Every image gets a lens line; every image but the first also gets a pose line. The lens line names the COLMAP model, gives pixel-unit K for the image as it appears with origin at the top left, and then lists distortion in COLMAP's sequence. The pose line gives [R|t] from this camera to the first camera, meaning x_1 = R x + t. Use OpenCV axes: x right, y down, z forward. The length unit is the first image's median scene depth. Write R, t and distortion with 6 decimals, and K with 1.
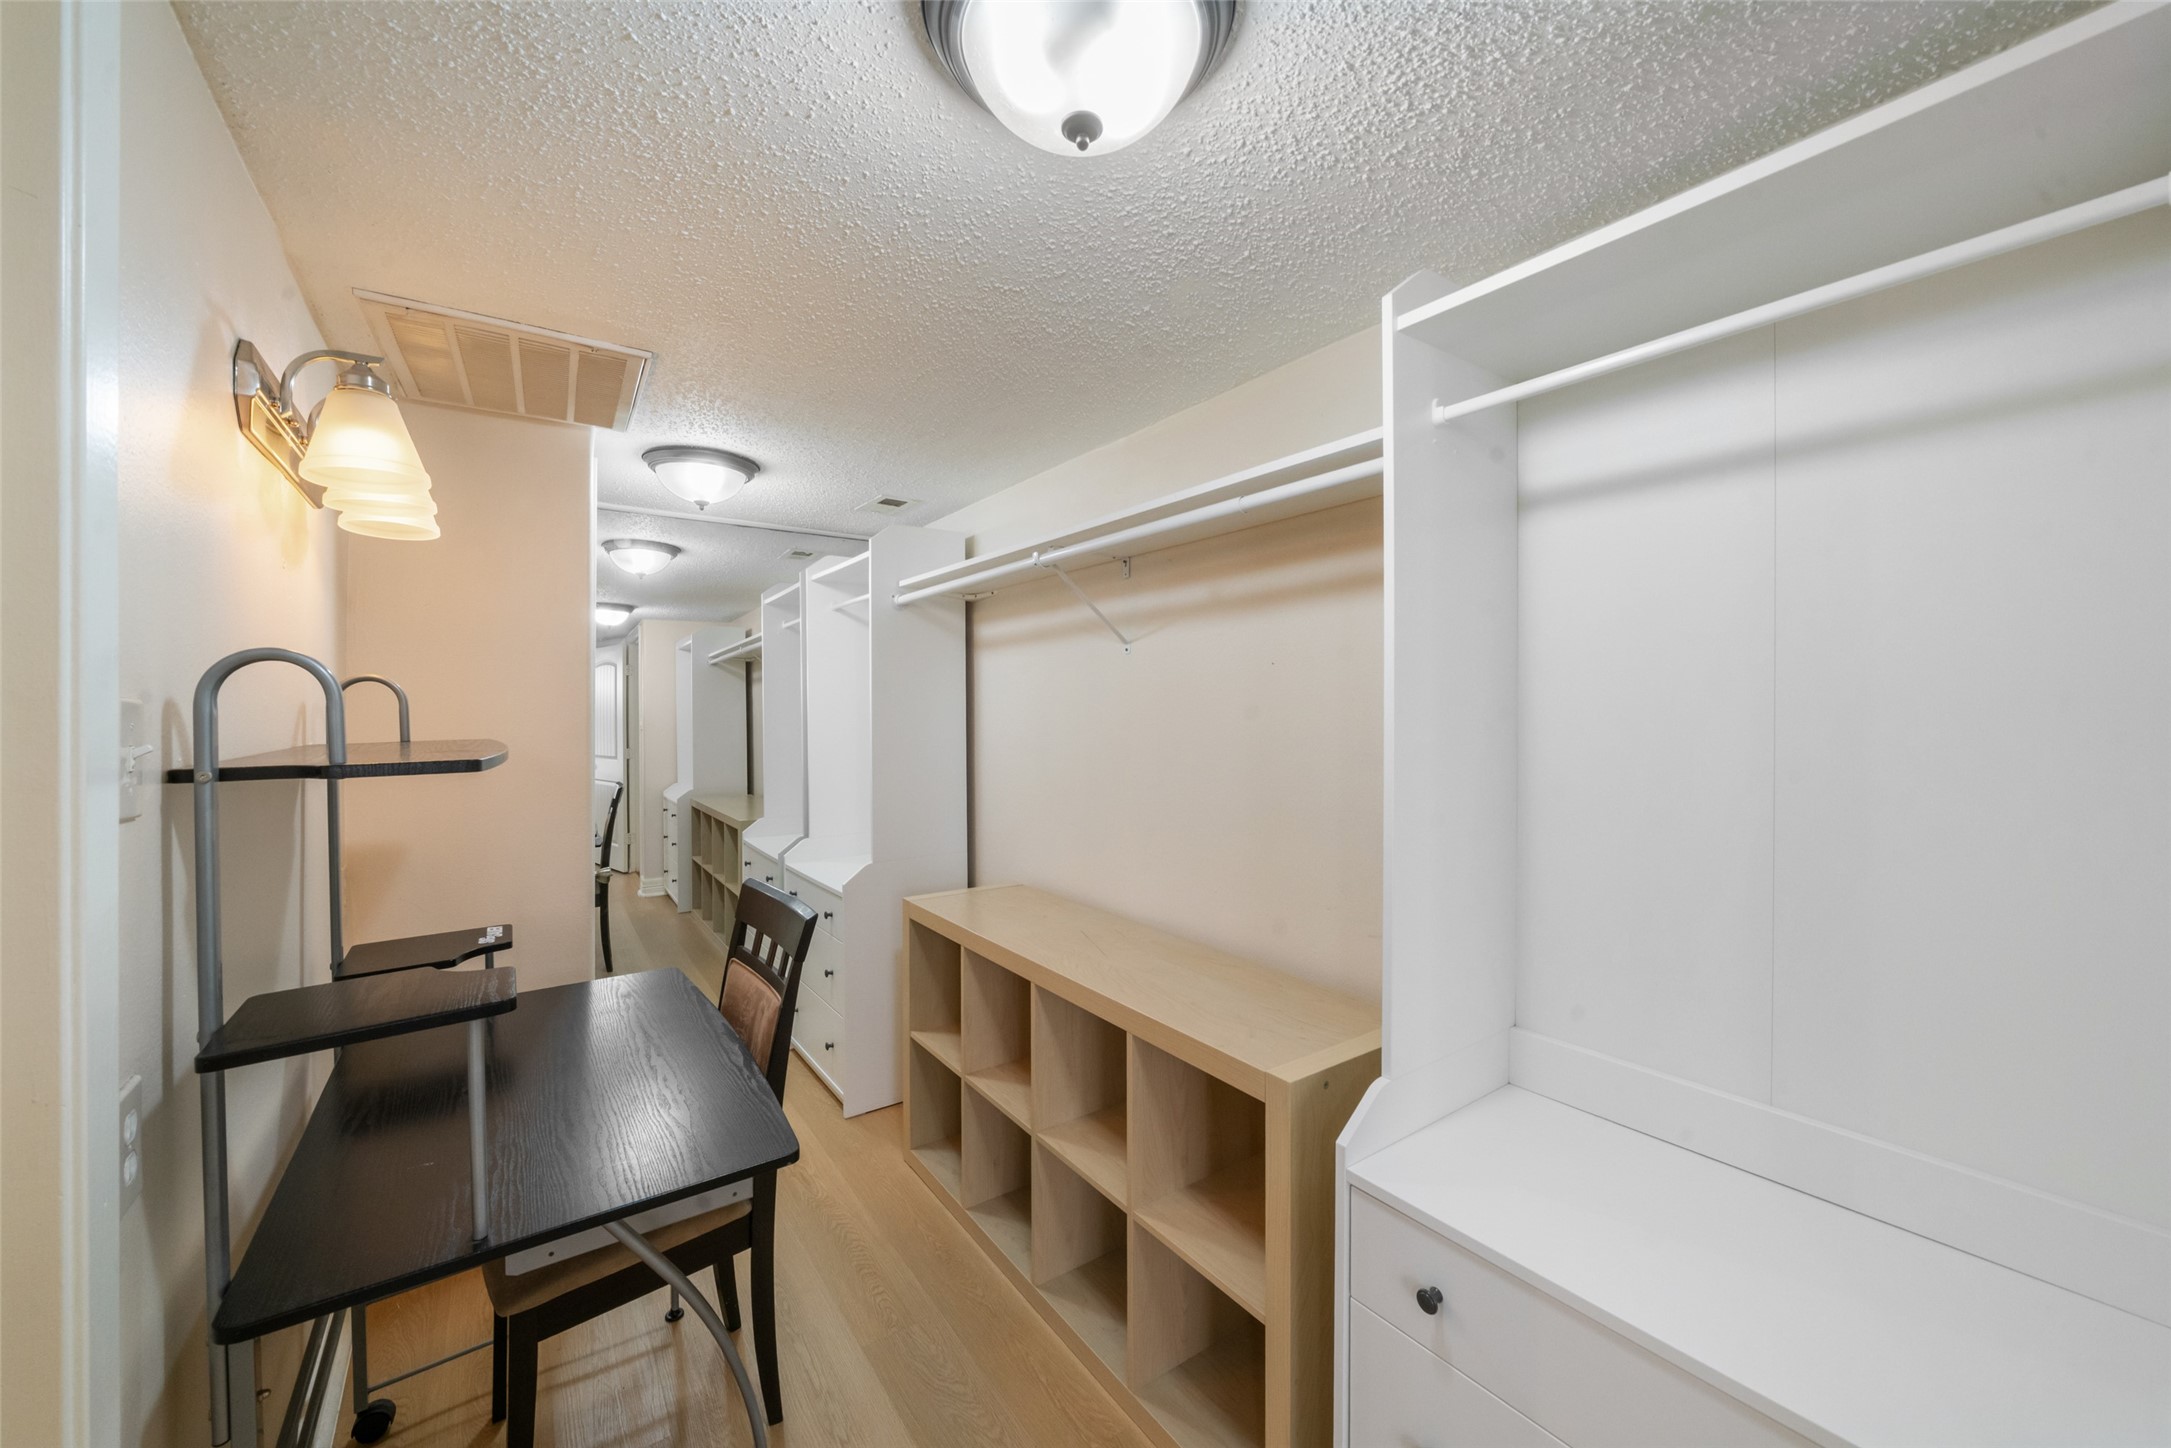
lens RADIAL K [[814.5, 0, 1082.0], [0, 814.5, 716.0], [0, 0, 1]] dist [-0.003396, -0.000121]
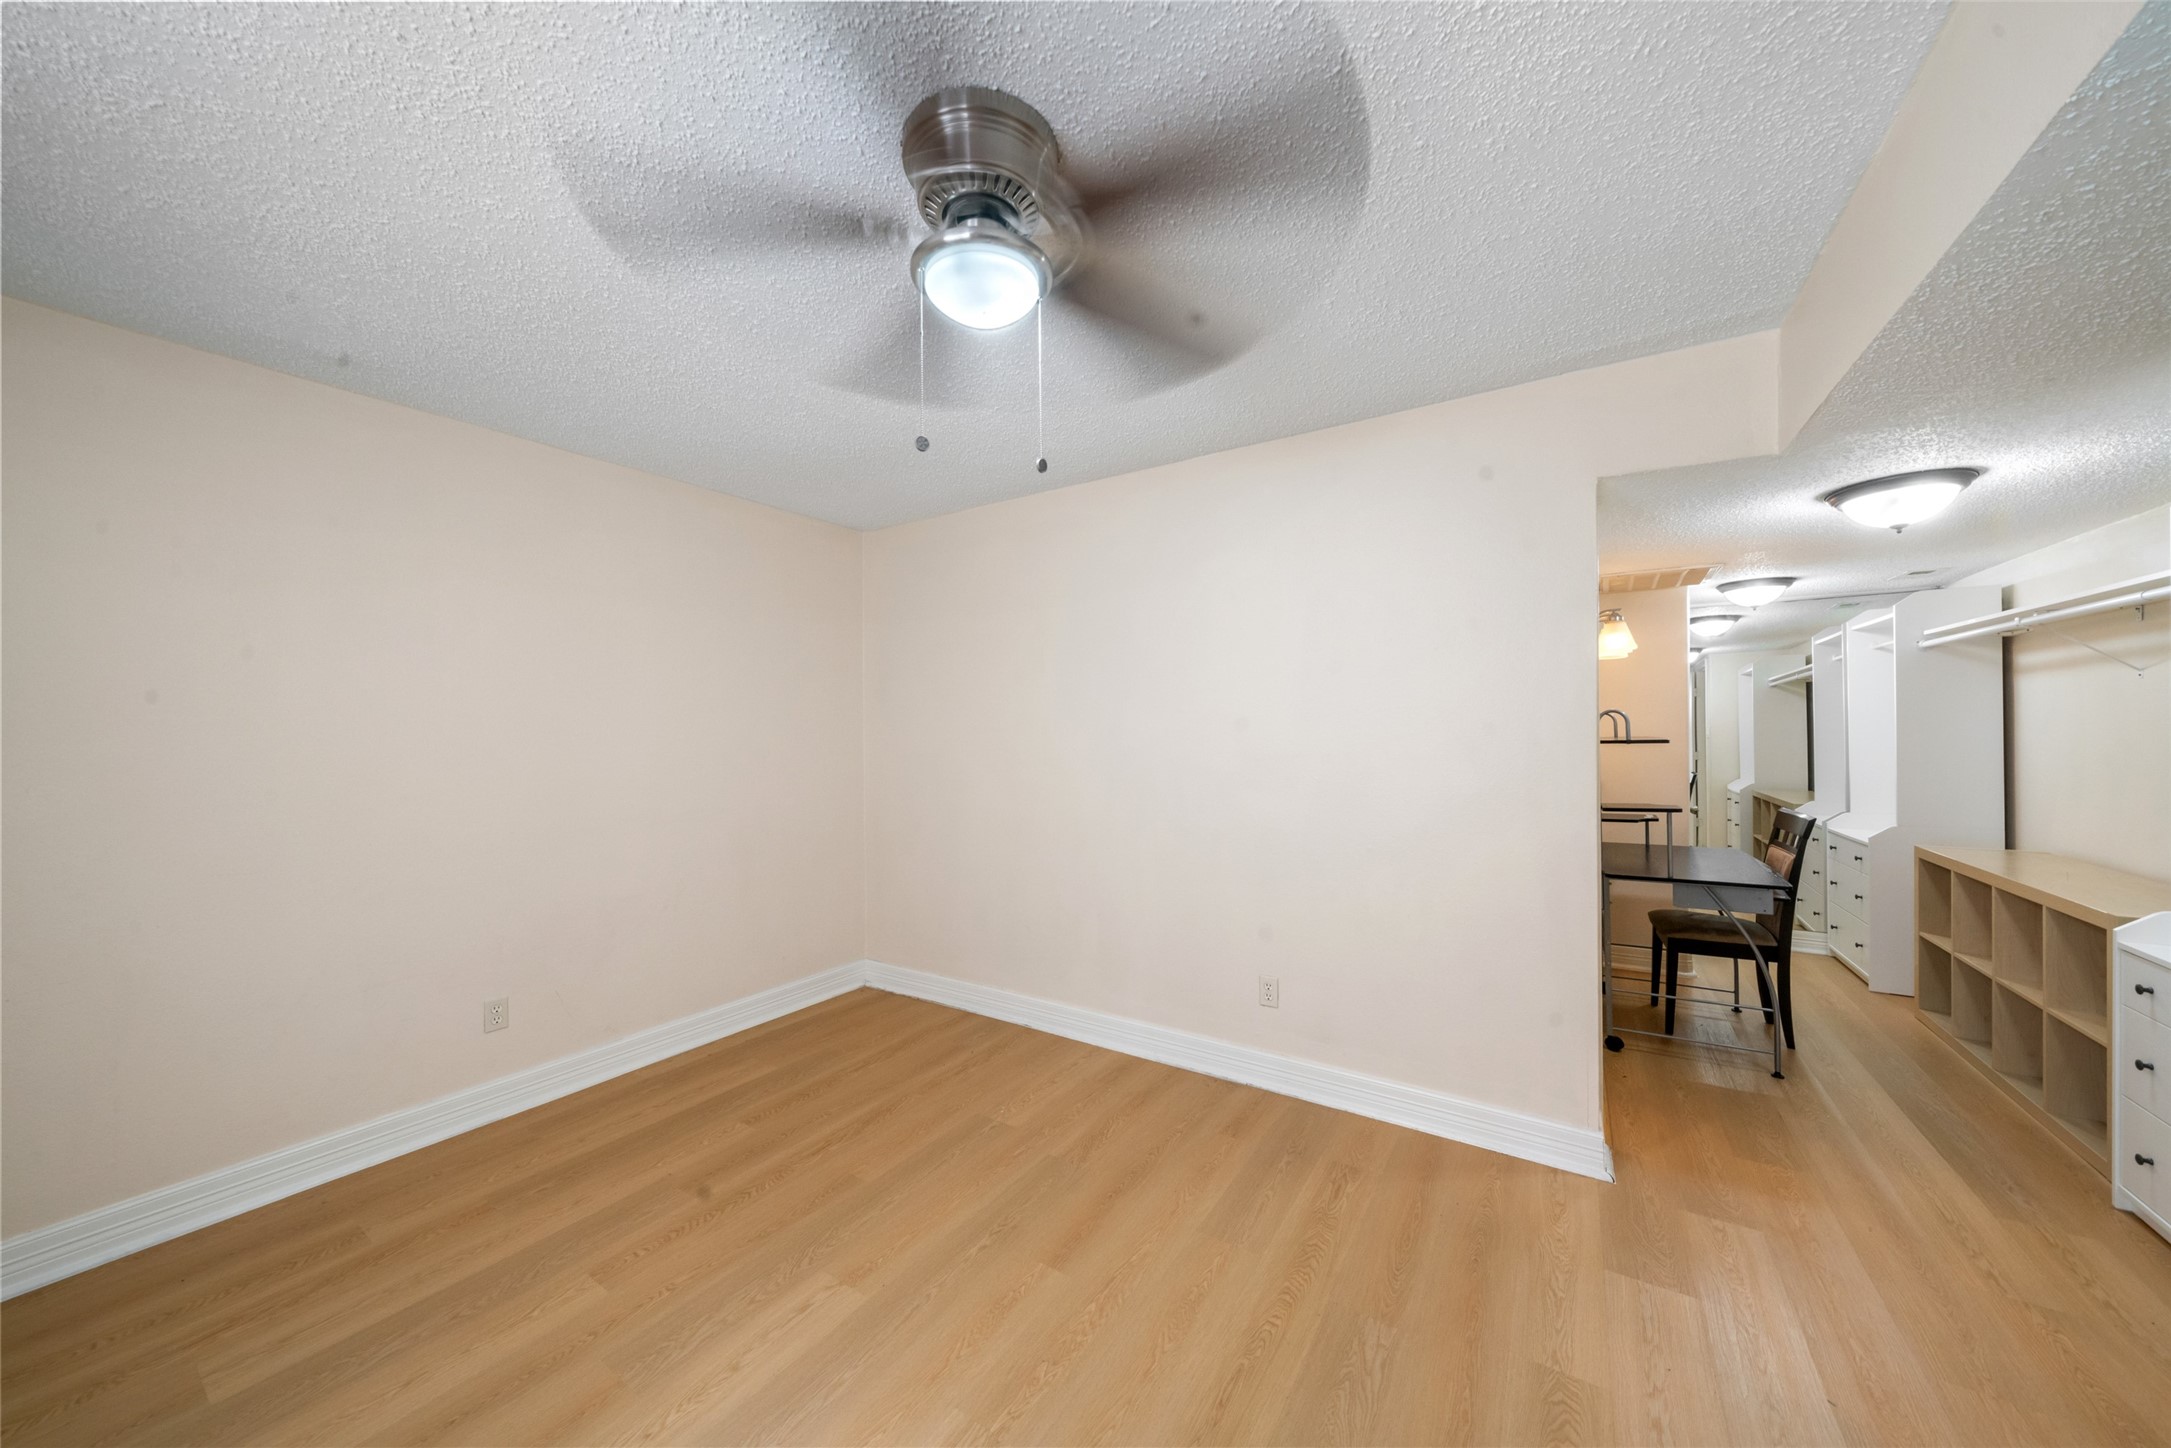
lens RADIAL K [[747.1, 0, 1074.2], [0, 747.1, 725.6], [0, 0, 1]] dist [-0.008756, 0.000326]
pose [[0.368590, -0.003768, -0.929584, 0.420970], [-0.001424, 0.999988, -0.004618, 0.007591], [0.929591, 0.003026, 0.368581, -0.840315]]
